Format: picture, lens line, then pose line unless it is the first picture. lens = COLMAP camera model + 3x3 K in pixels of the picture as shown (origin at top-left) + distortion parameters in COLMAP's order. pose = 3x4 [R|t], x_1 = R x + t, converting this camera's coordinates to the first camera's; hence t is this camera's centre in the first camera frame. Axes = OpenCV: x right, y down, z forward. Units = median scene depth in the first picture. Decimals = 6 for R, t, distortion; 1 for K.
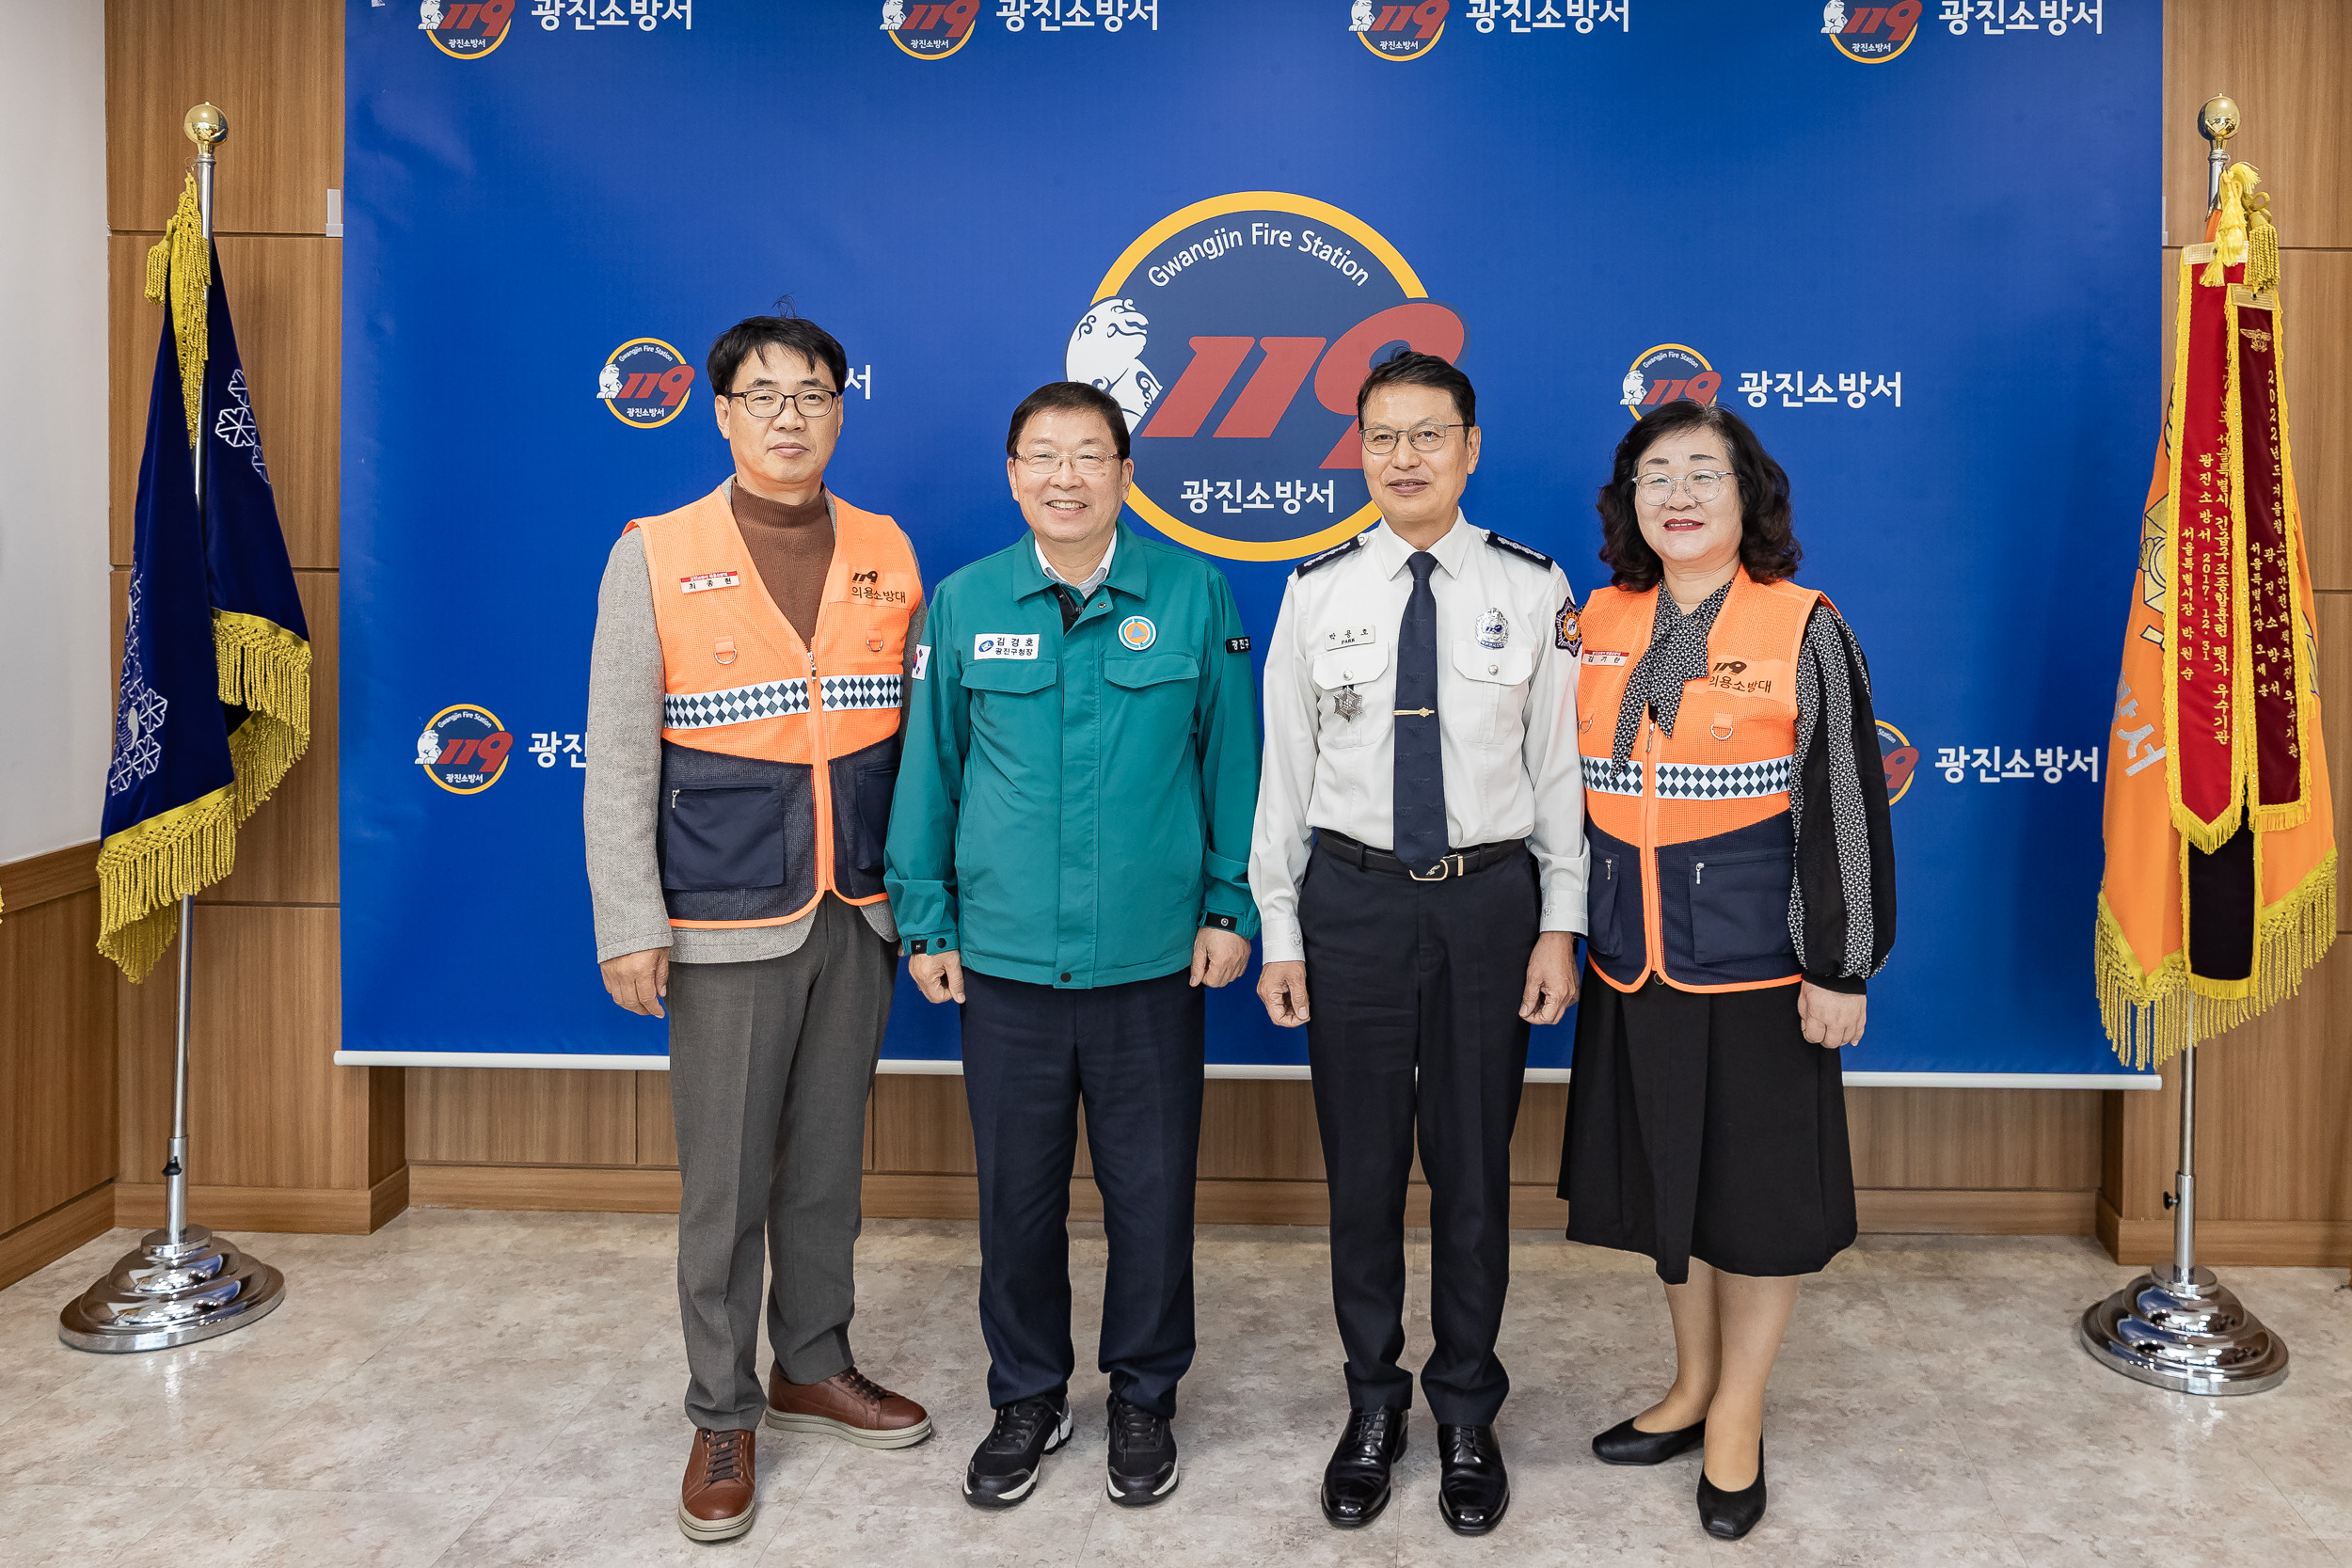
lens RADIAL K [[1673.9, 0, 1245.9], [0, 1673.9, 534.0], [0, 0, 1]] dist [-0.012307, 0.000113]
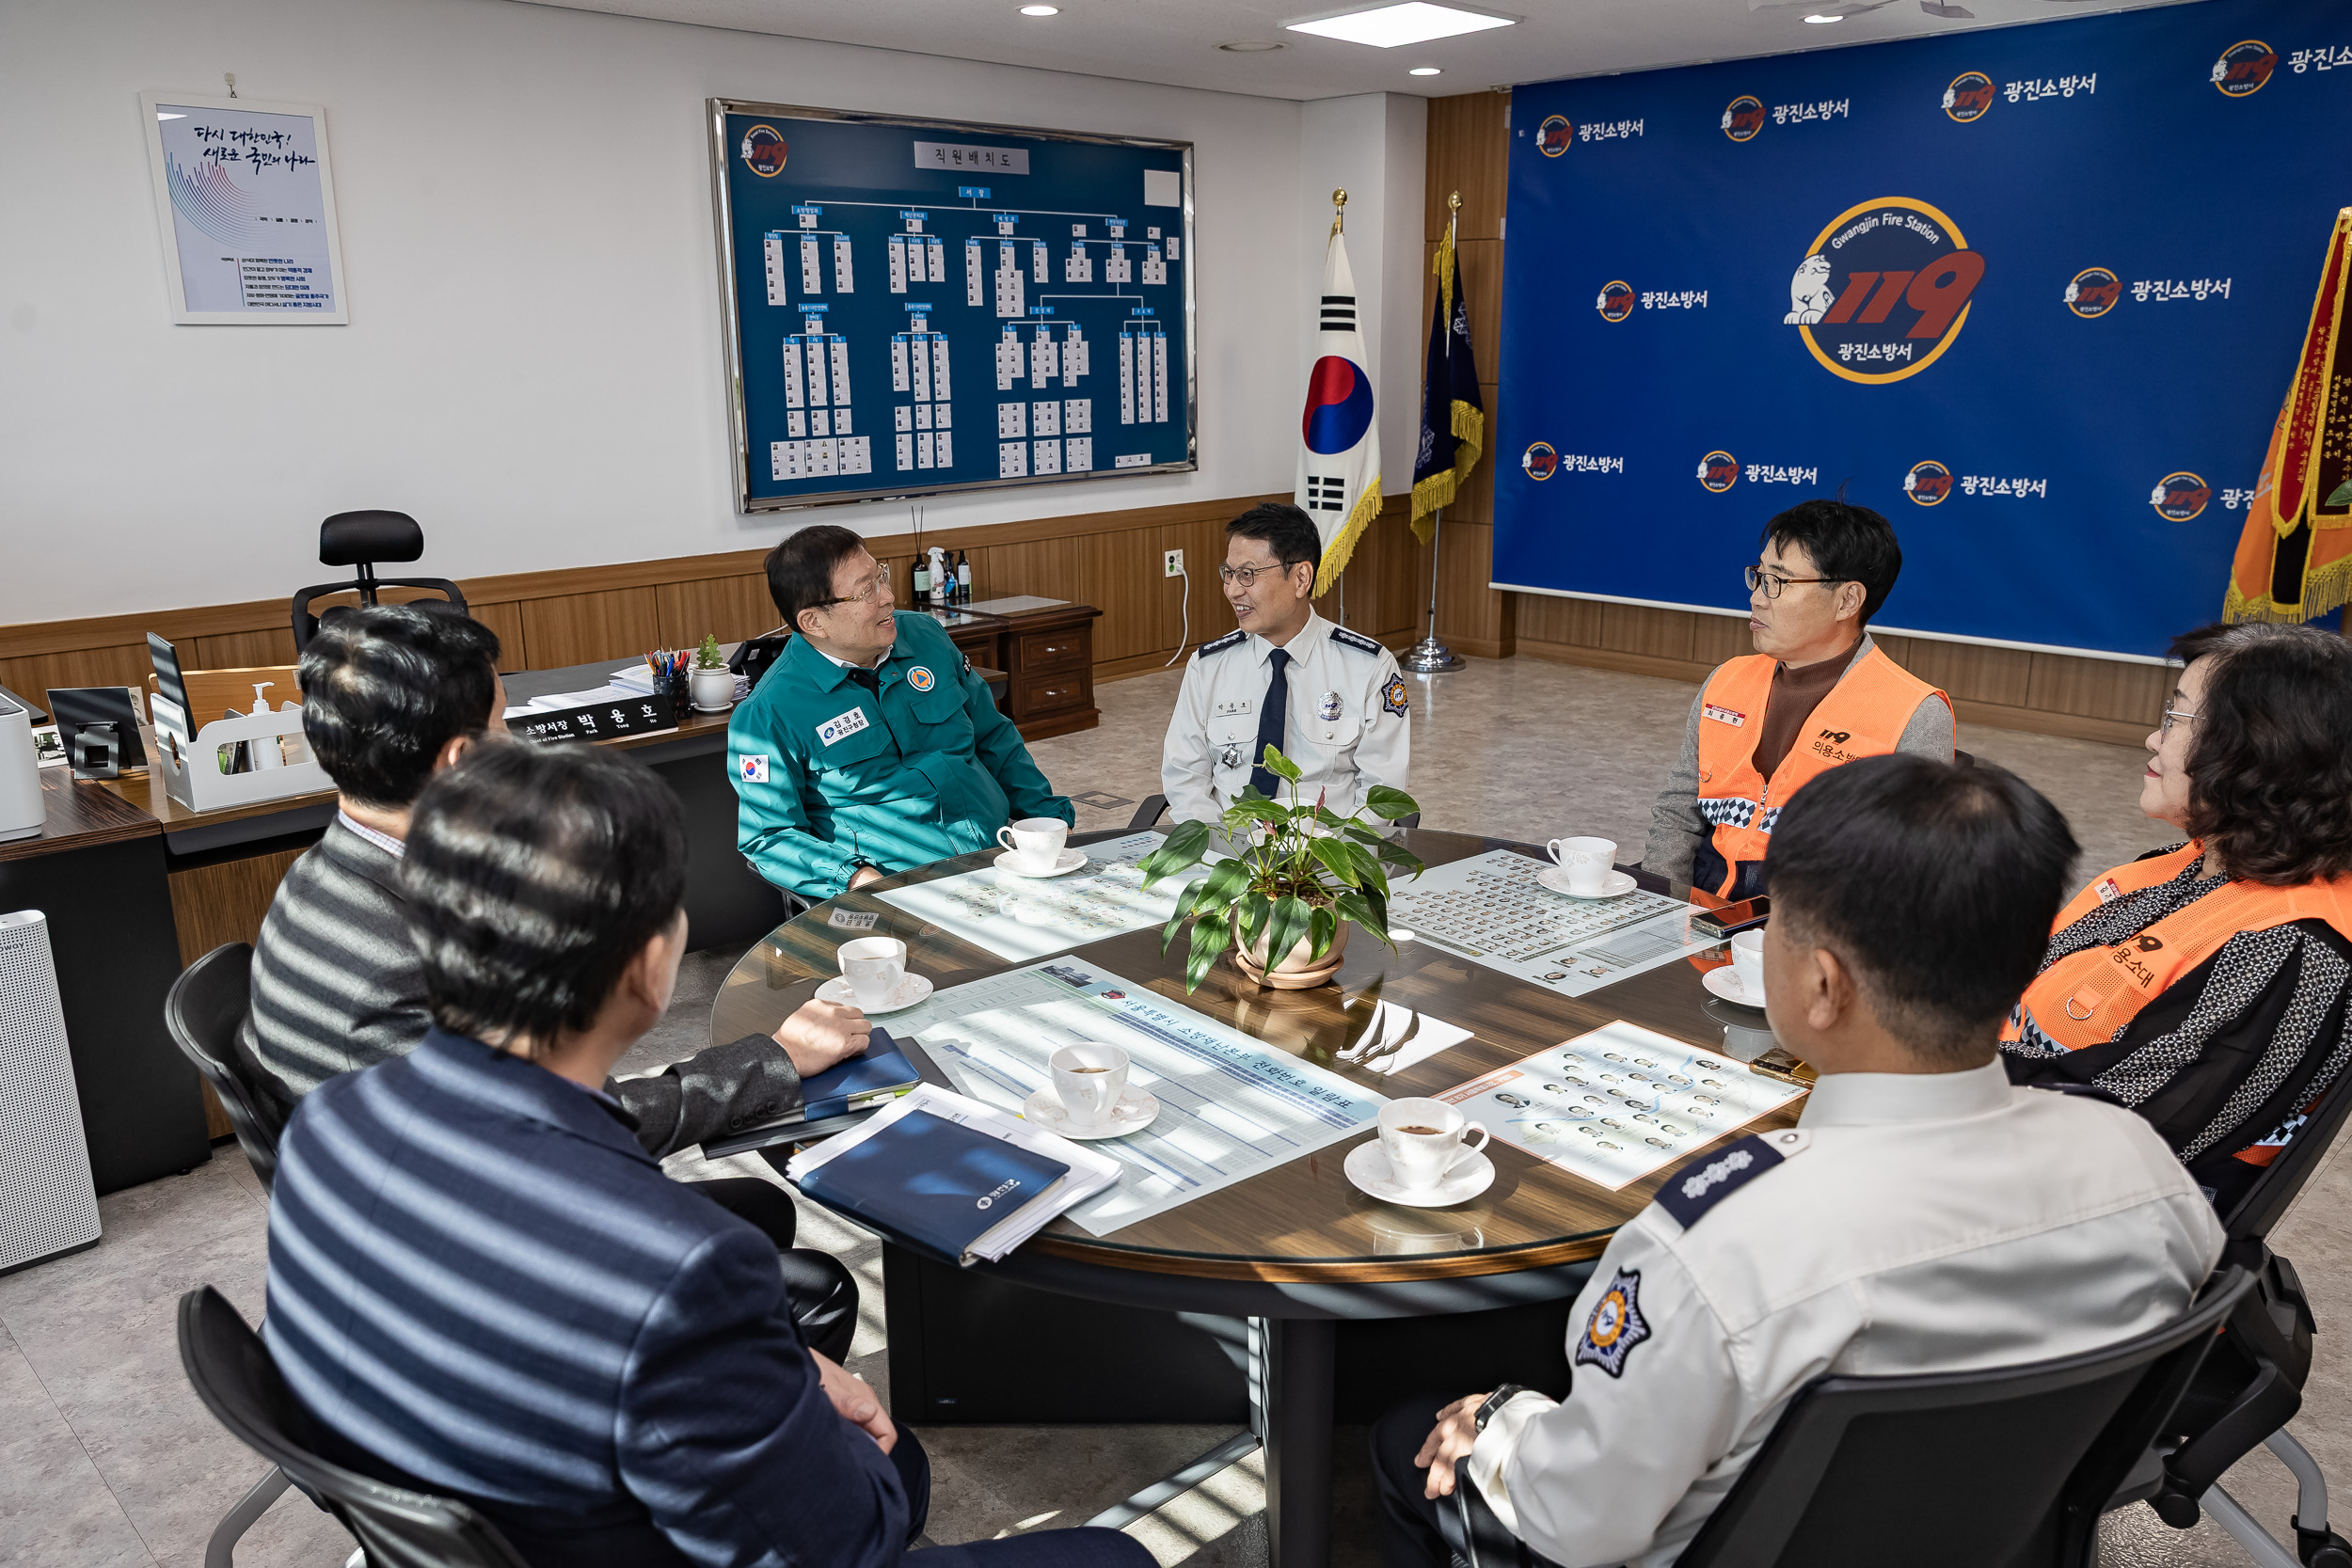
lens RADIAL K [[1795.8, 0, 1180.0], [0, 1795.8, 801.5], [0, 0, 1]] dist [-0.026197, 0.051041]
pose [[0.725957, 0.163046, -0.668134, 0.957354], [0.002994, 0.970733, 0.240143, -0.016517], [0.687734, -0.176334, 0.704222, -1.257230]]
